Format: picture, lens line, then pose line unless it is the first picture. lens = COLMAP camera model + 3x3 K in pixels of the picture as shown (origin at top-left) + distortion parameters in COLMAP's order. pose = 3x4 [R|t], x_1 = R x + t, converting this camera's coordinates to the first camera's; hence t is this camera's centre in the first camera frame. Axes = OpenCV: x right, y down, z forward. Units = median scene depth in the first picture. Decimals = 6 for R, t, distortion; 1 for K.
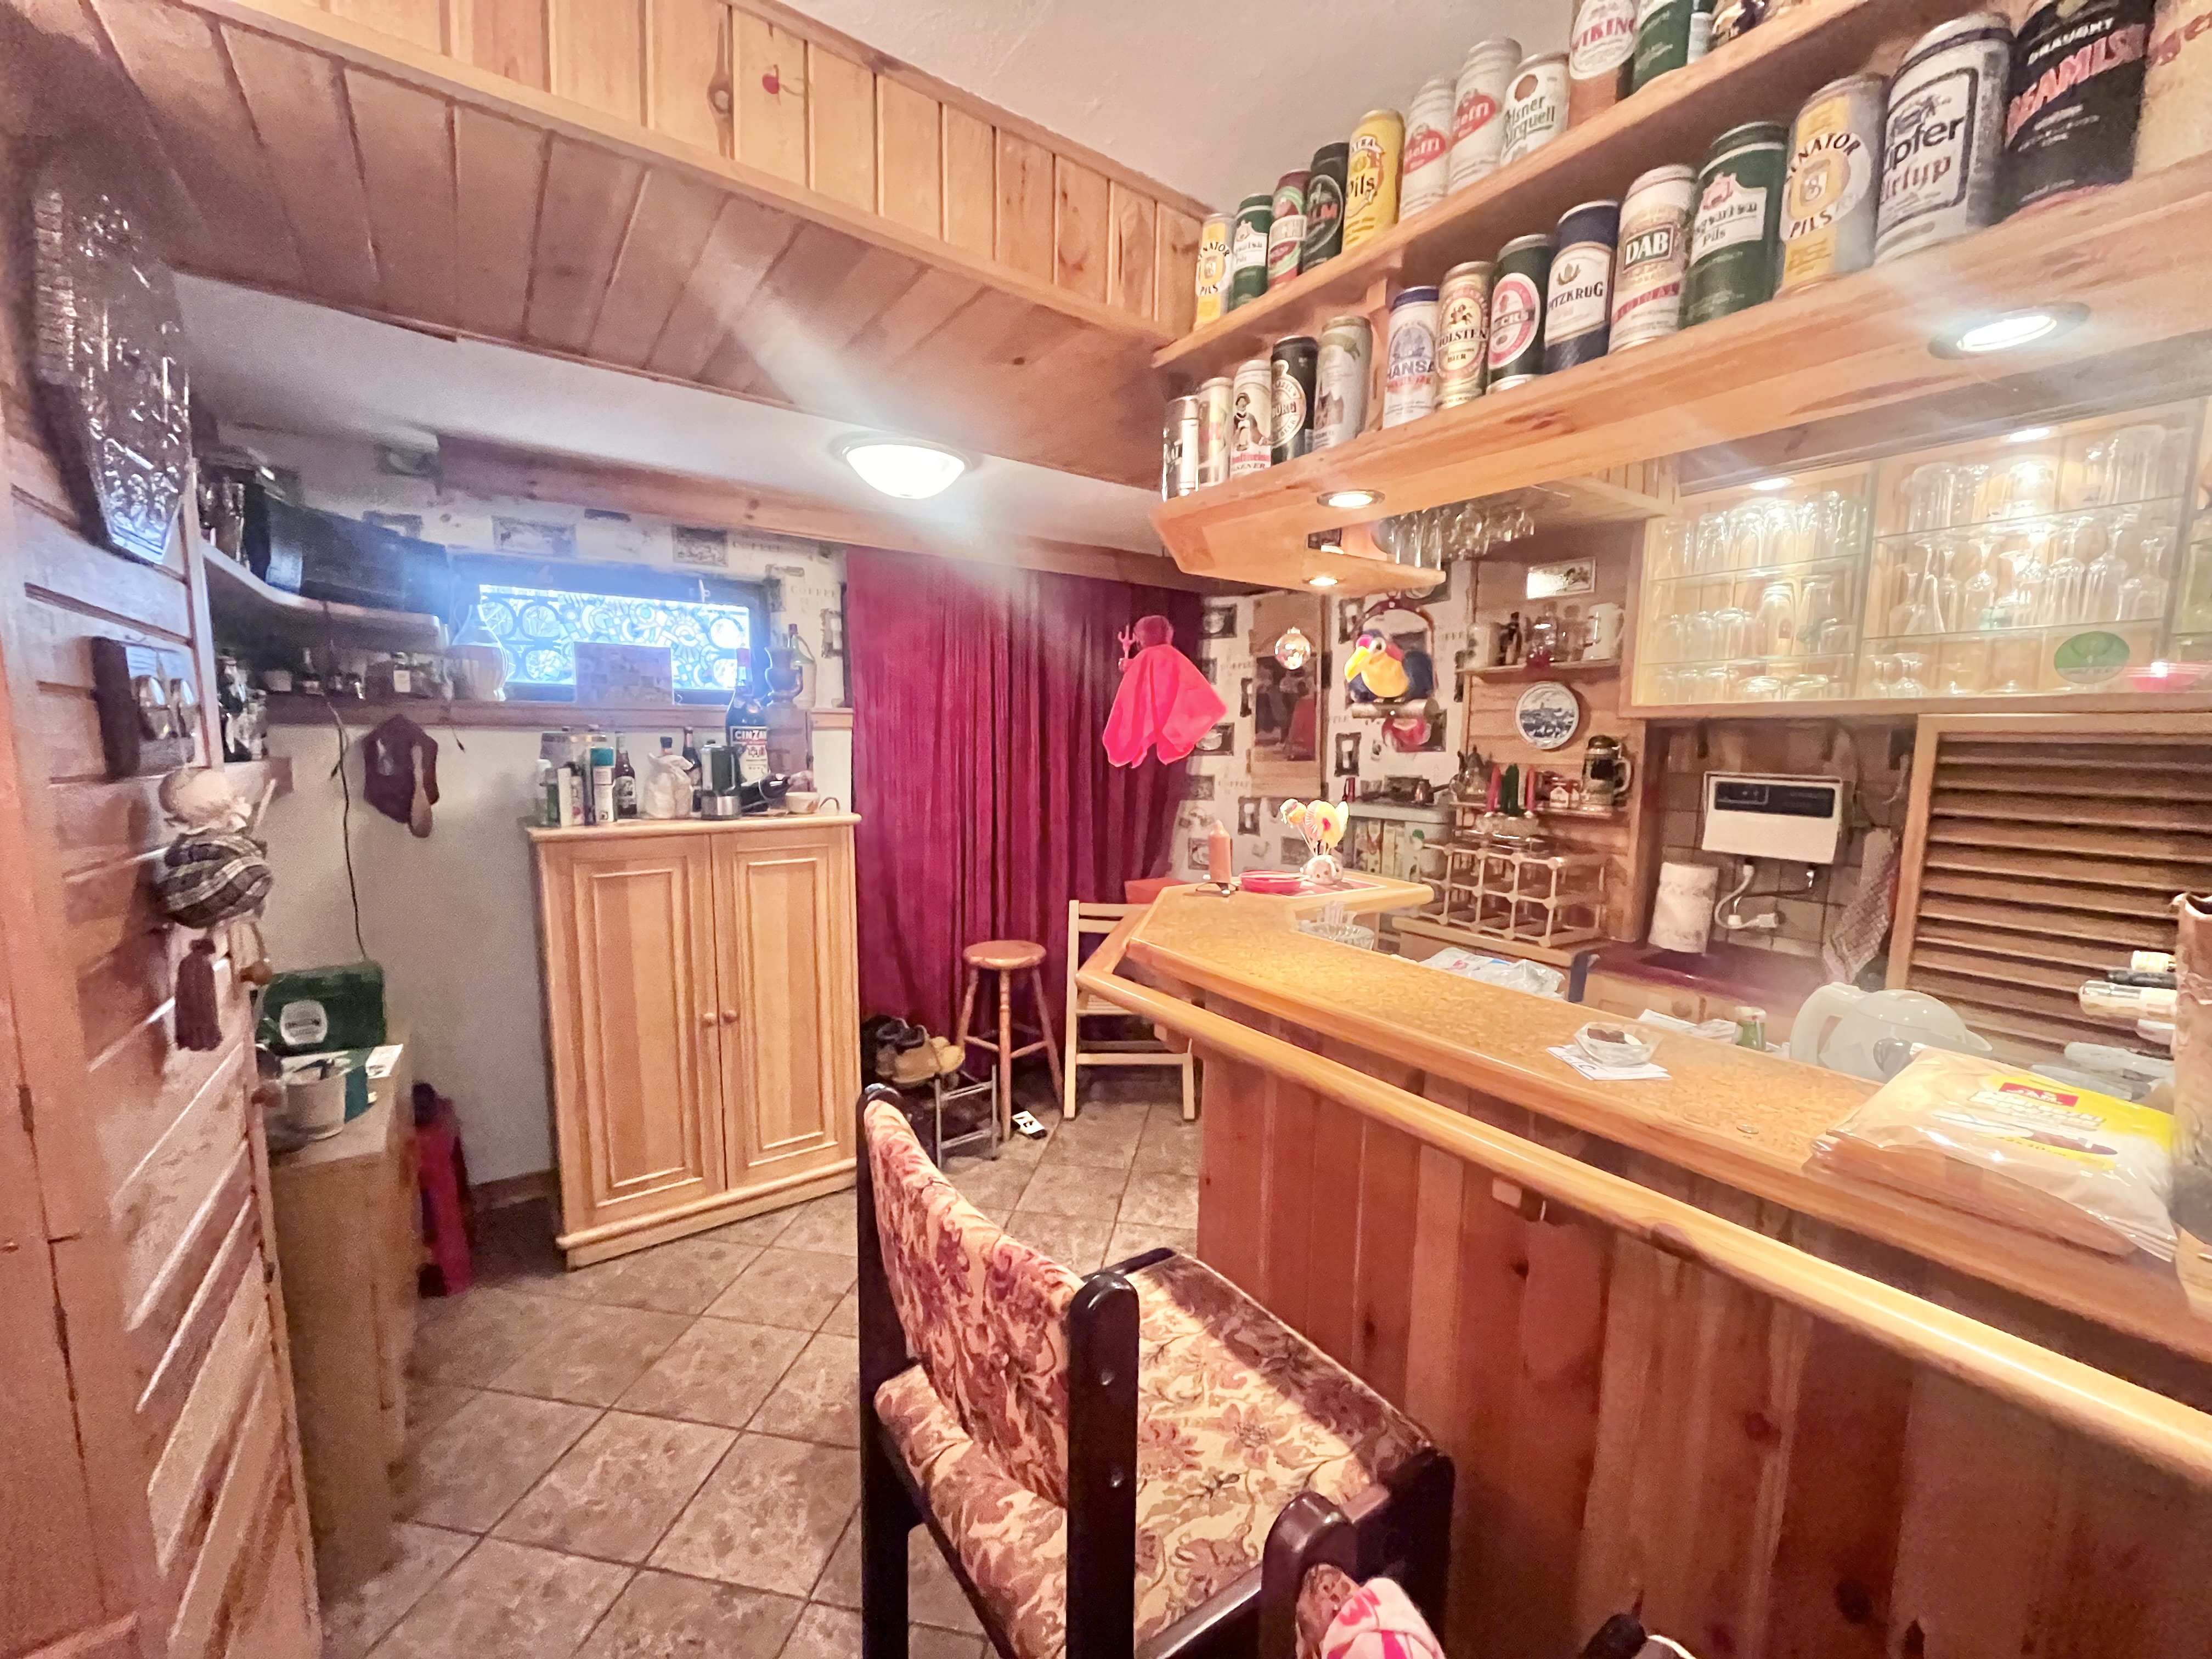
lens RADIAL K [[890.8, 0, 1099.8], [0, 890.8, 845.6], [0, 0, 1]] dist [-0.000847, -0.000140]
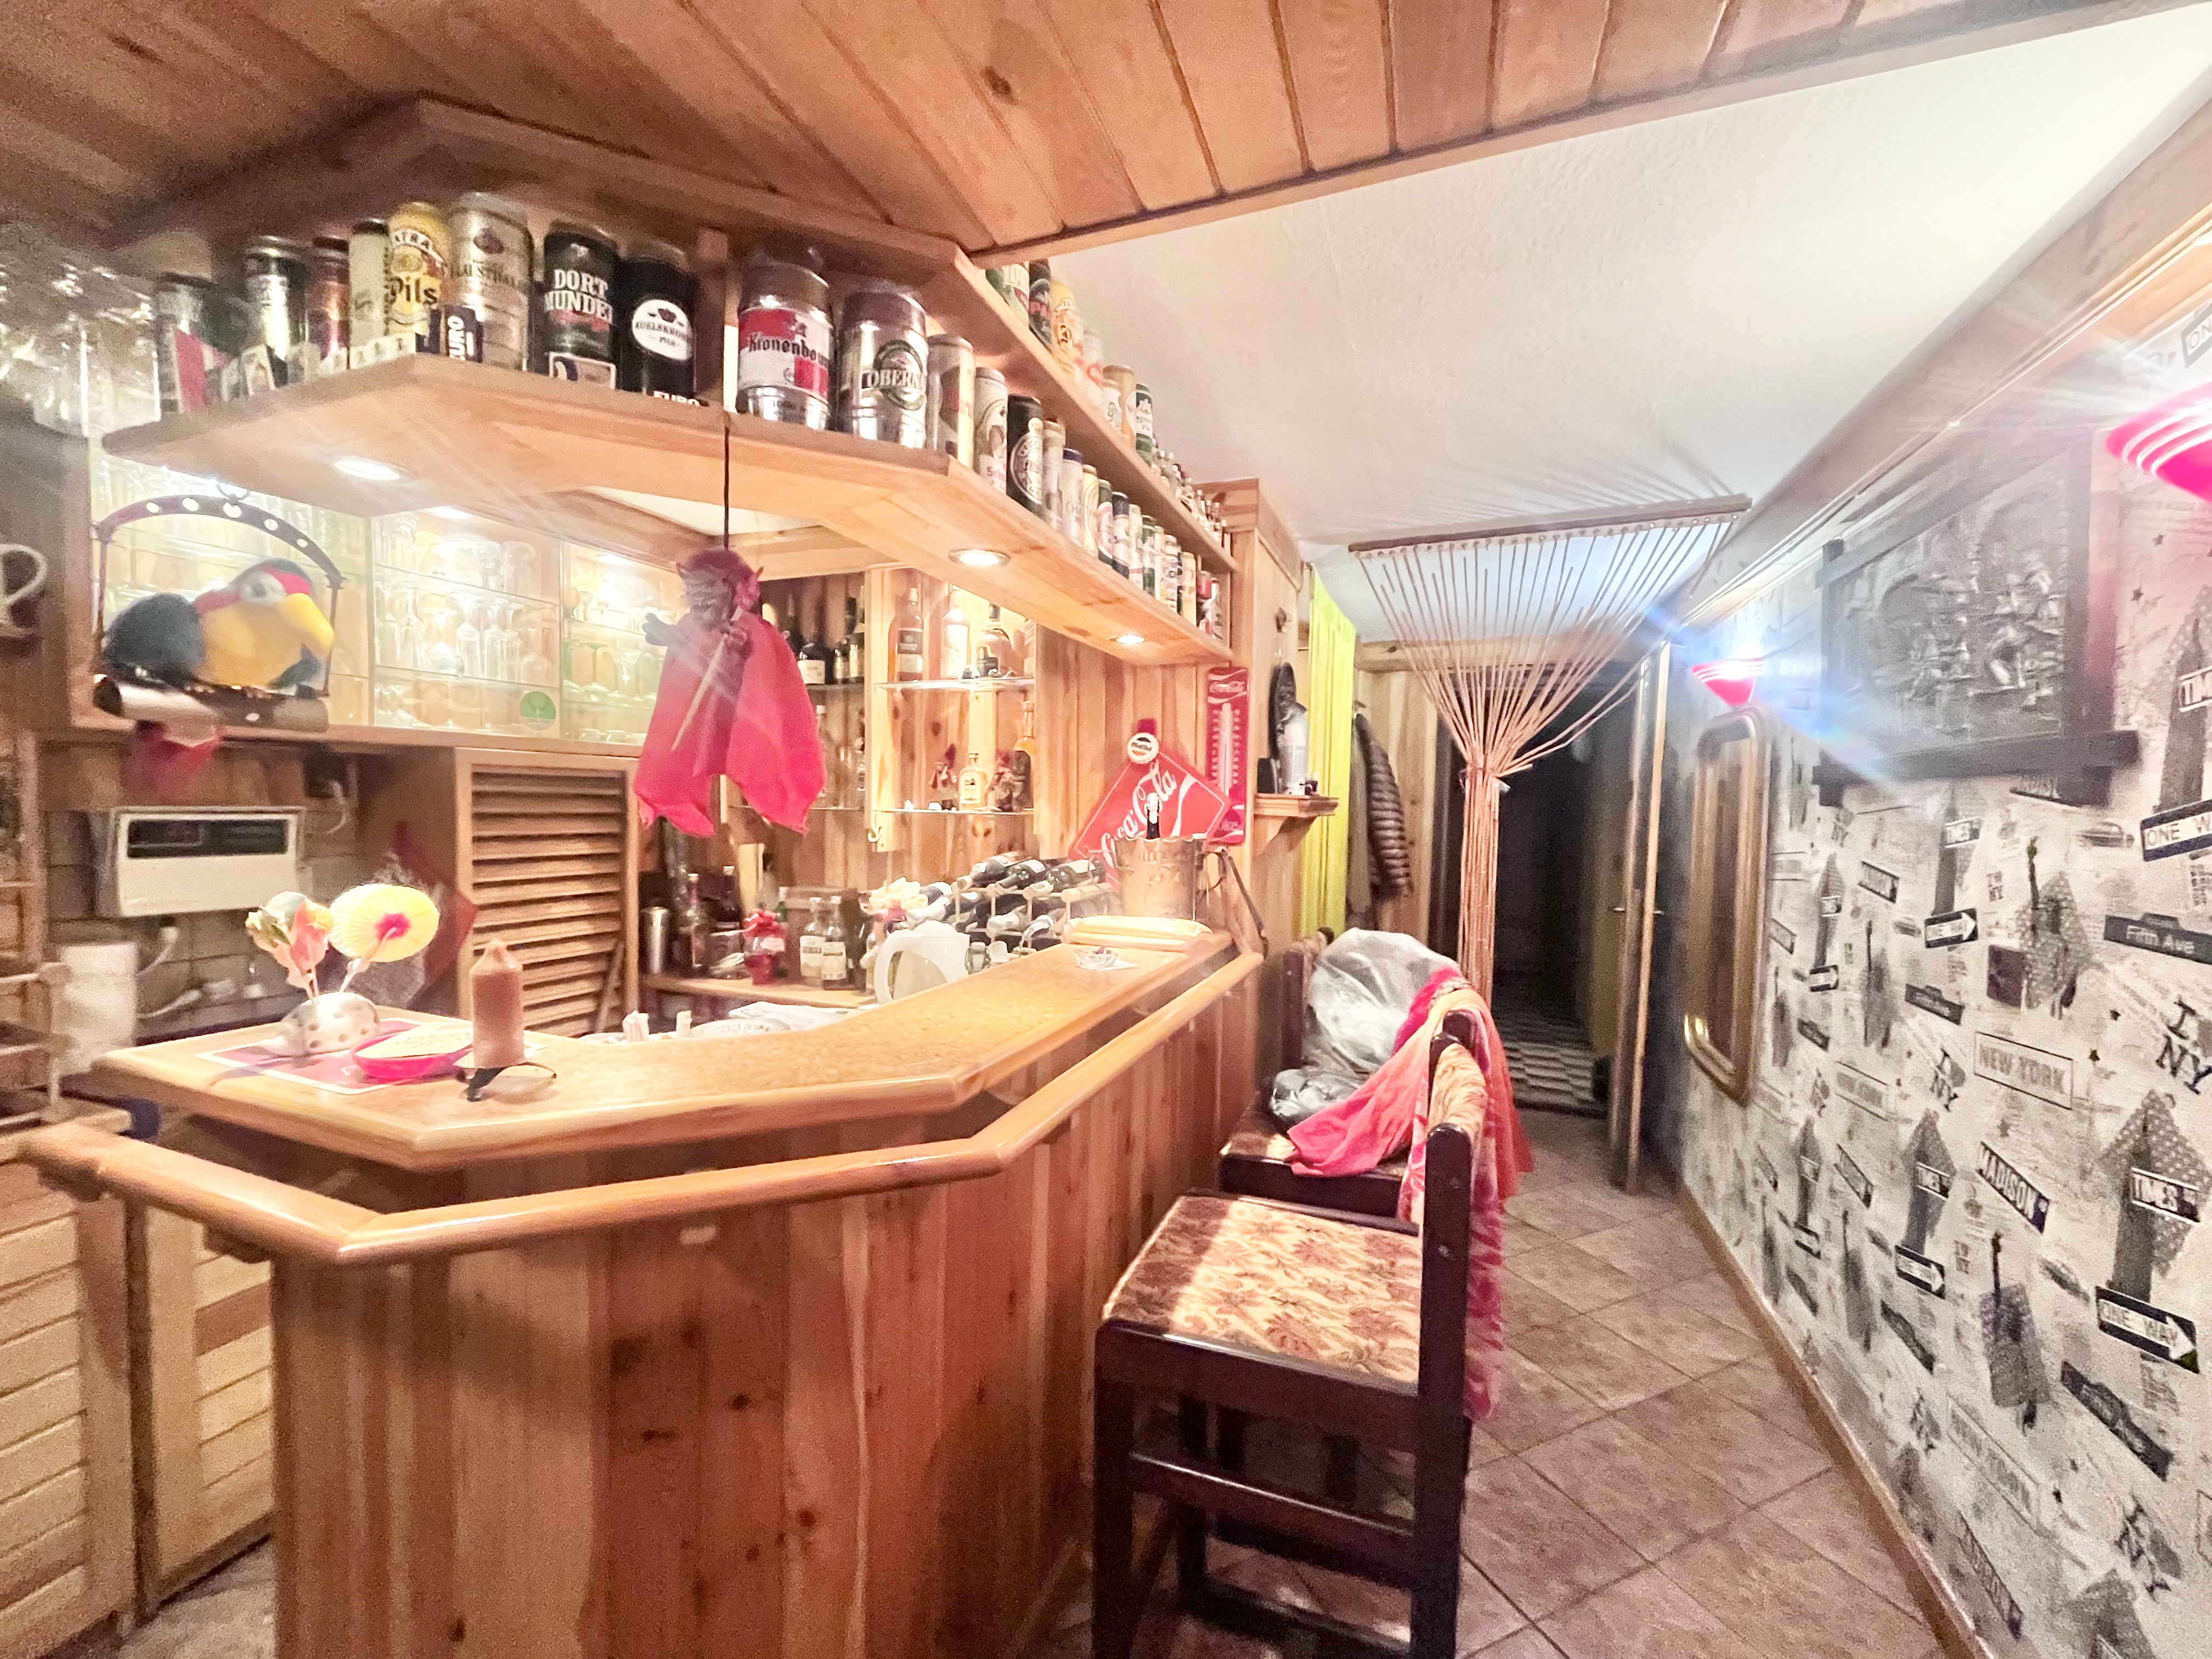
lens RADIAL K [[890.8, 0, 1099.9], [0, 890.8, 830.3], [0, 0, 1]] dist [-0.000847, -0.000140]
pose [[-0.554708, -0.060225, 0.829863, -0.377413], [0.070923, 0.990325, 0.119278, -0.102716], [-0.829017, 0.125021, -0.545070, 0.806071]]
